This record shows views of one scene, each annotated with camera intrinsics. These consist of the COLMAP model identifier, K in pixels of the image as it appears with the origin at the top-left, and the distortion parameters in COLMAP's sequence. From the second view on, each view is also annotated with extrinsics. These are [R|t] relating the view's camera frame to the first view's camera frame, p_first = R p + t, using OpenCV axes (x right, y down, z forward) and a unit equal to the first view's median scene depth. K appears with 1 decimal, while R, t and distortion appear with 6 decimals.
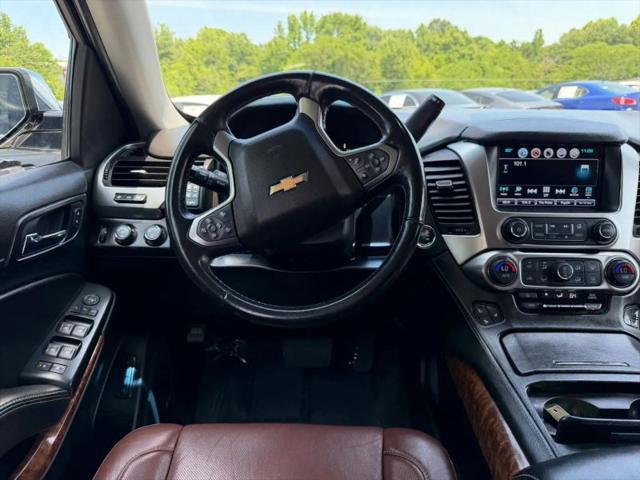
lens RADIAL K [[456.1, 0, 314.7], [0, 456.1, 245.6], [0, 0, 1]] dist [-0.004941, -0.001459]
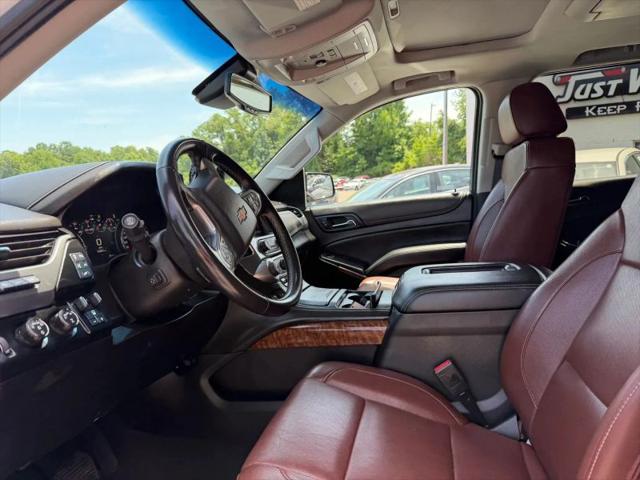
lens RADIAL K [[467.5, 0, 324.3], [0, 467.5, 236.2], [0, 0, 1]] dist [0.067193, -0.105277]
pose [[0.179611, -0.080758, 0.980417, -1.081511], [0.390560, 0.920567, 0.004278, 0.009708], [-0.902886, 0.382144, 0.196885, 0.433793]]
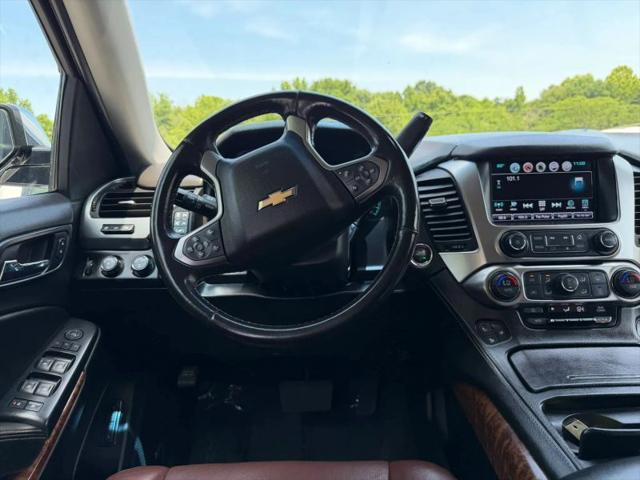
lens RADIAL K [[456.1, 0, 314.7], [0, 456.1, 245.6], [0, 0, 1]] dist [-0.004941, -0.001459]
pose [[0.999380, -0.034757, 0.005531, 0.010784], [0.035173, 0.991885, -0.122178, 0.069469], [-0.001239, 0.122297, 0.992493, 0.037853]]
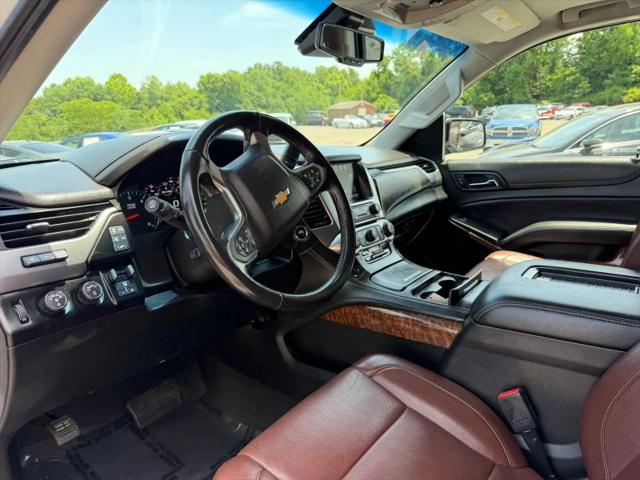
lens RADIAL K [[469.6, 0, 317.6], [0, 469.6, 241.9], [0, 0, 1]] dist [0.024804, -0.032942]
pose [[0.560401, -0.189308, 0.806296, -0.841622], [0.286608, 0.957704, 0.025654, -0.017591], [-0.777050, 0.216714, 0.590956, 0.157717]]
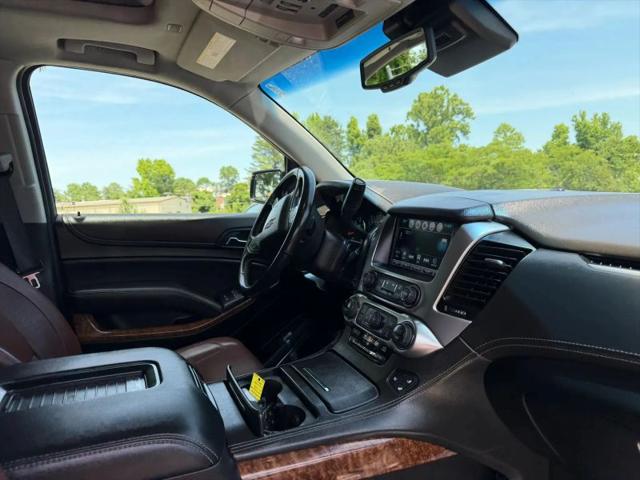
lens RADIAL K [[452.1, 0, 316.8], [0, 452.1, 242.6], [0, 0, 1]] dist [0.079541, -0.123476]
pose [[0.430489, 0.104116, -0.896571, 1.394949], [-0.275939, 0.960948, -0.020901, -0.064519], [0.859382, 0.256397, 0.442407, 0.281598]]
